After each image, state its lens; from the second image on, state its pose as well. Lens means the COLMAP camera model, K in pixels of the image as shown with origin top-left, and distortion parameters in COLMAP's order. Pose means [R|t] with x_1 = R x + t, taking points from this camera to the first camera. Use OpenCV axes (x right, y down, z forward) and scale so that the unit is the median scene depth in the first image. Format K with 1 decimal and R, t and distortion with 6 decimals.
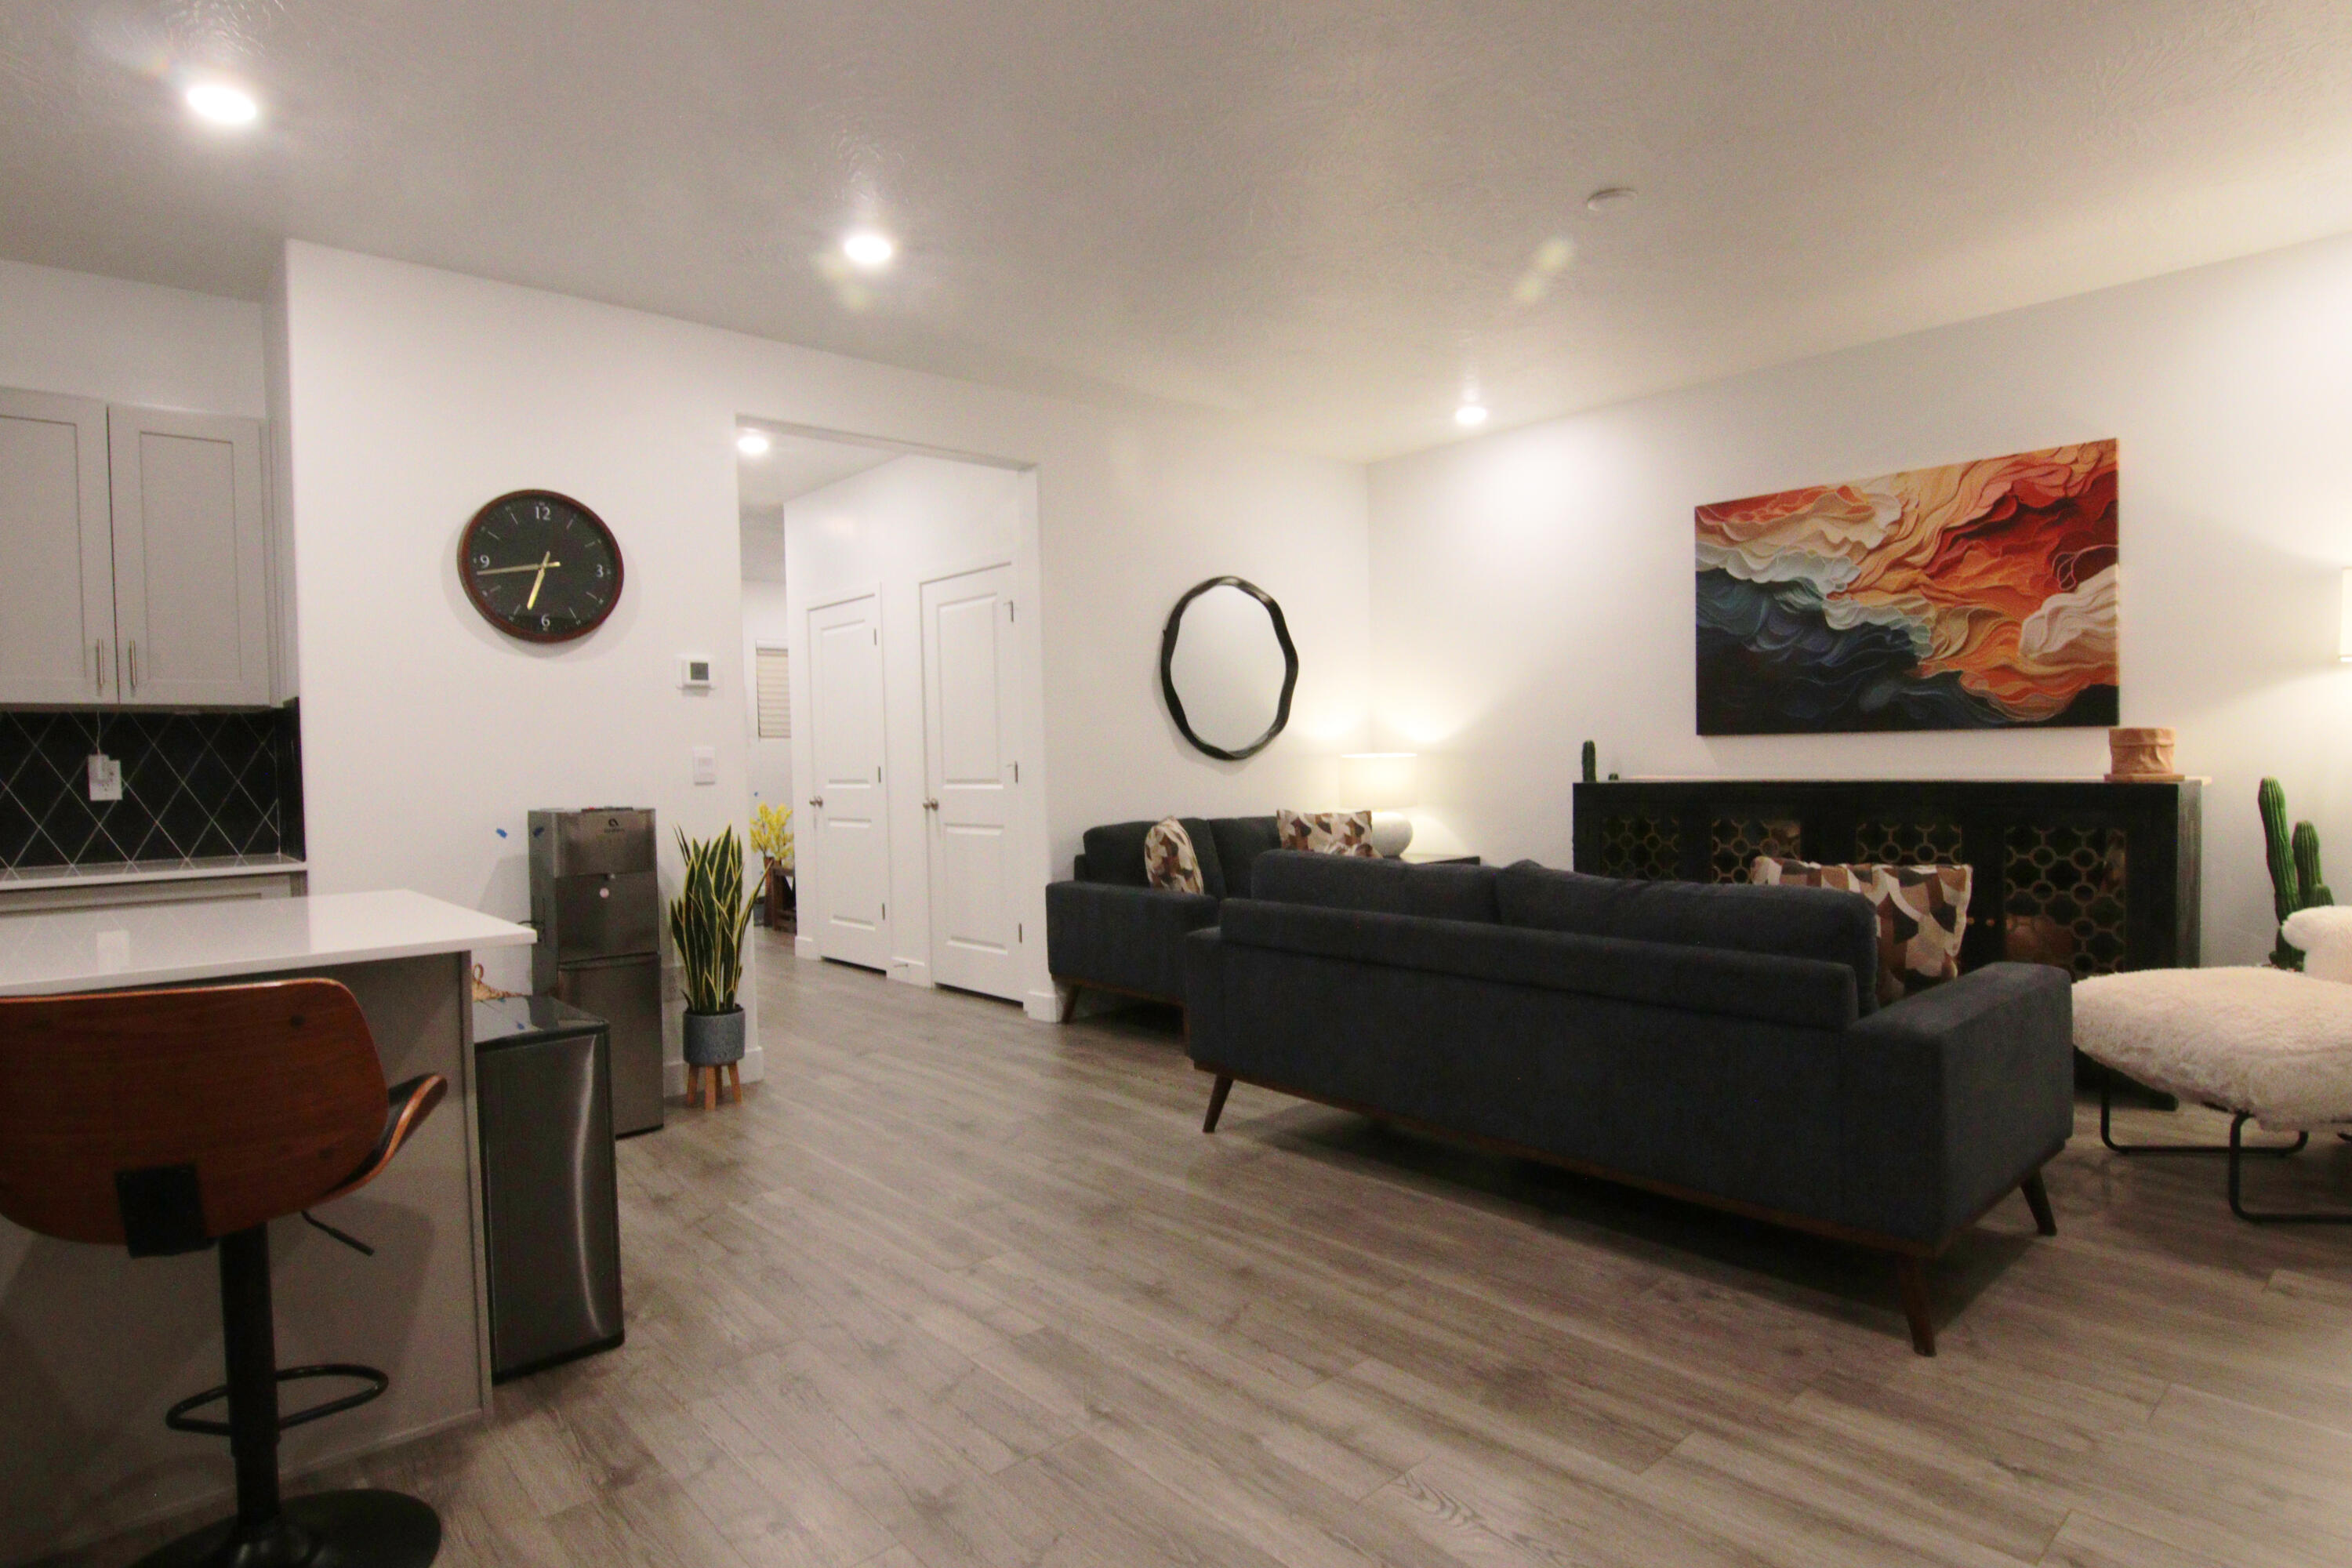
lens RADIAL K [[1252.8, 0, 1169.9], [0, 1252.8, 794.0], [0, 0, 1]] dist [-0.000184, -0.014287]
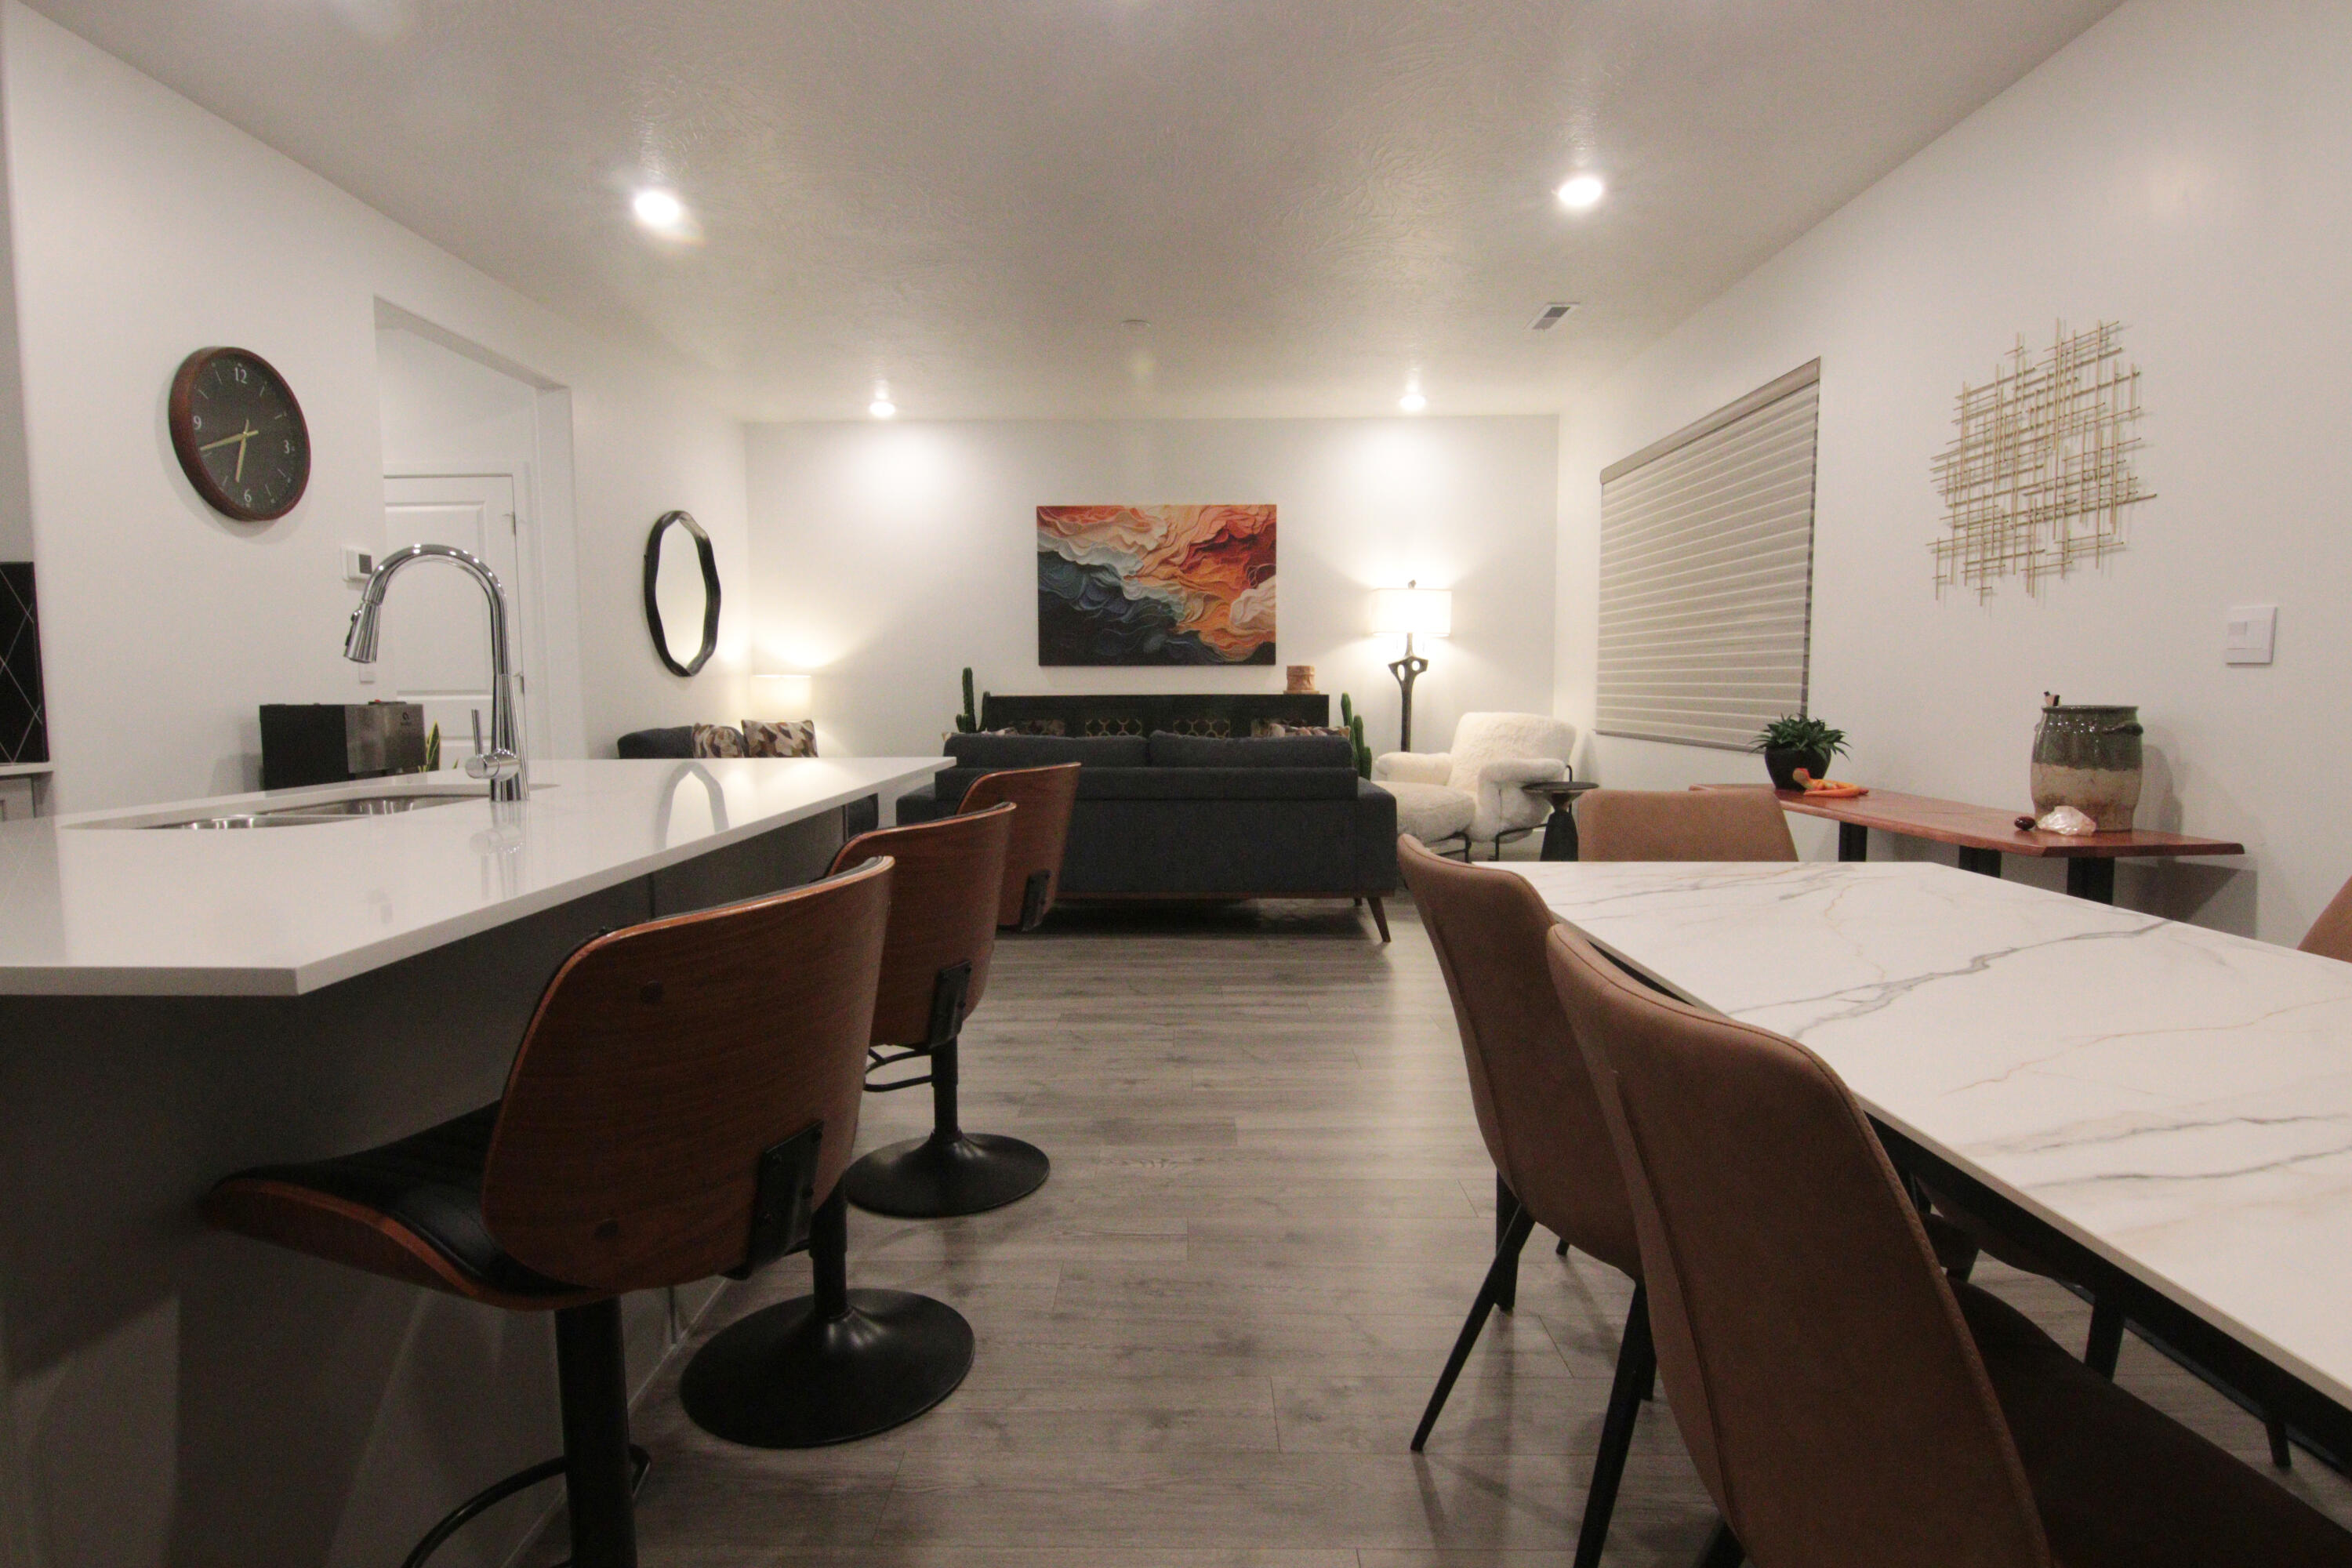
lens RADIAL K [[1217.2, 0, 1171.8], [0, 1217.2, 798.9], [0, 0, 1]] dist [0.002539, -0.013655]
pose [[0.671407, -0.051686, 0.739284, -0.637660], [0.014573, 0.998293, 0.056560, 0.036293], [-0.740945, -0.027201, 0.671014, -0.080050]]
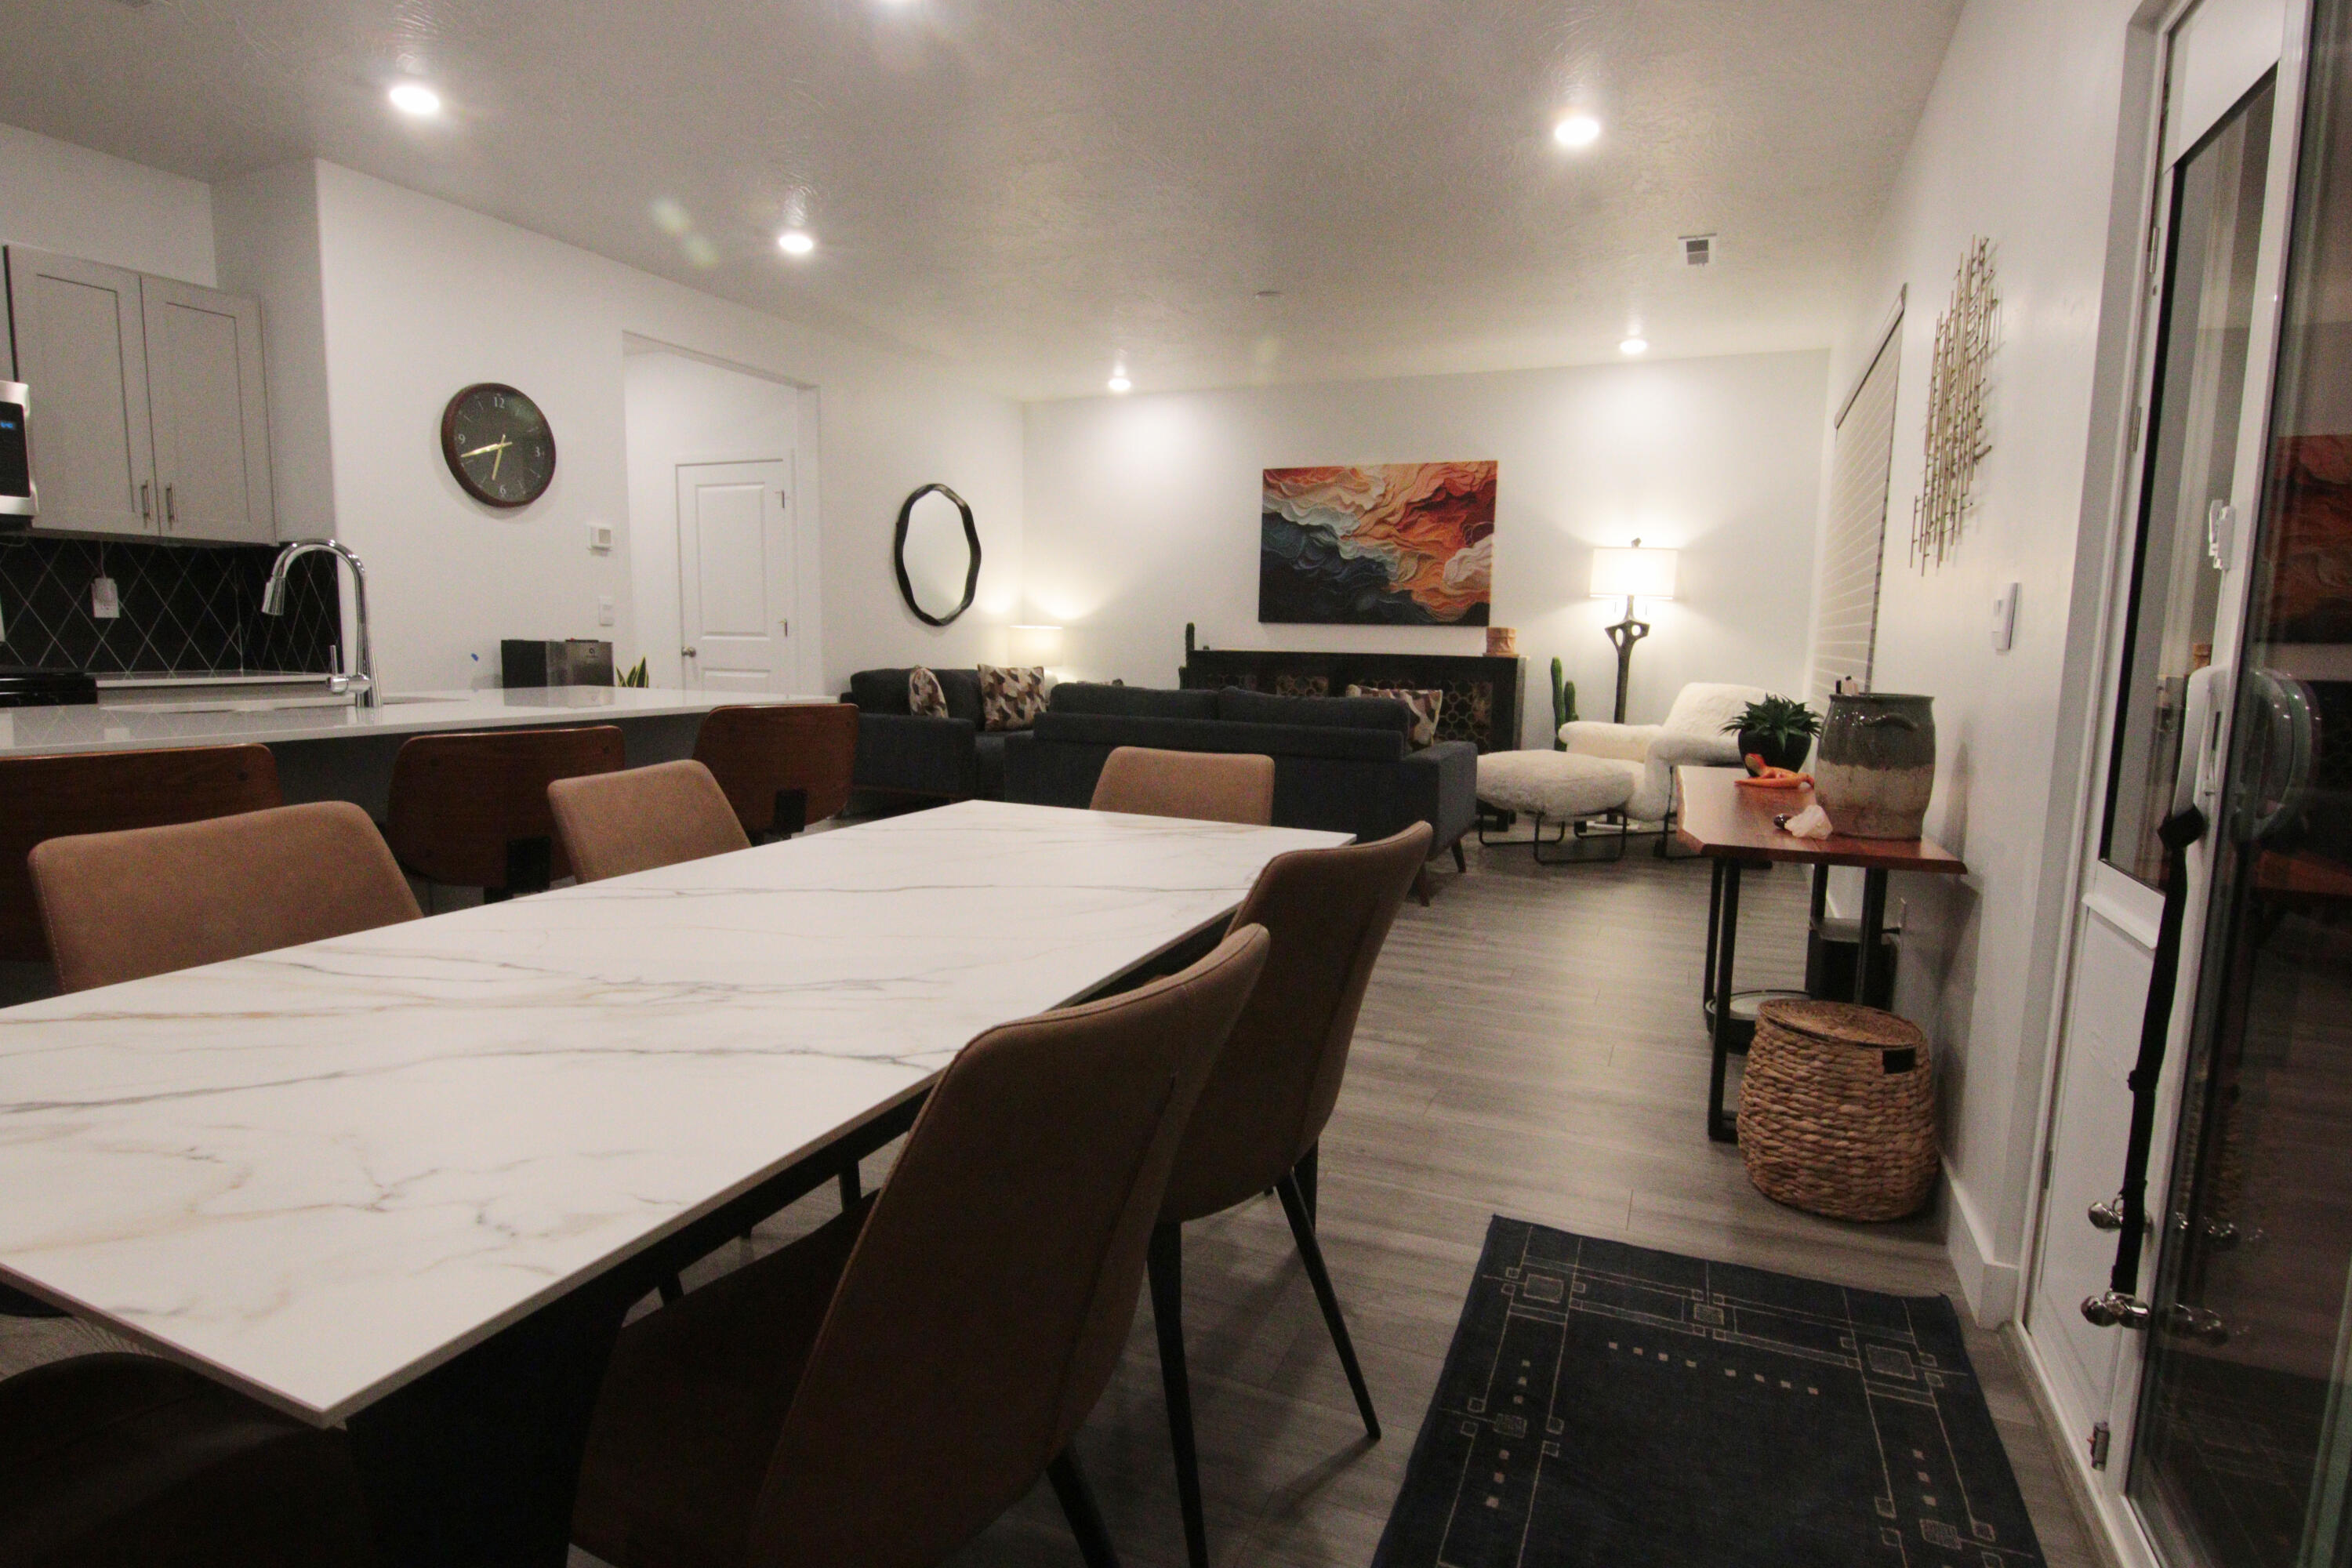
lens RADIAL K [[1217.2, 0, 1171.8], [0, 1217.2, 798.9], [0, 0, 1]] dist [0.002539, -0.013655]
pose [[0.907341, -0.017226, 0.420043, -0.366185], [-0.025905, 0.994970, 0.096762, 0.032620], [-0.419597, -0.098678, 0.902331, -0.383446]]
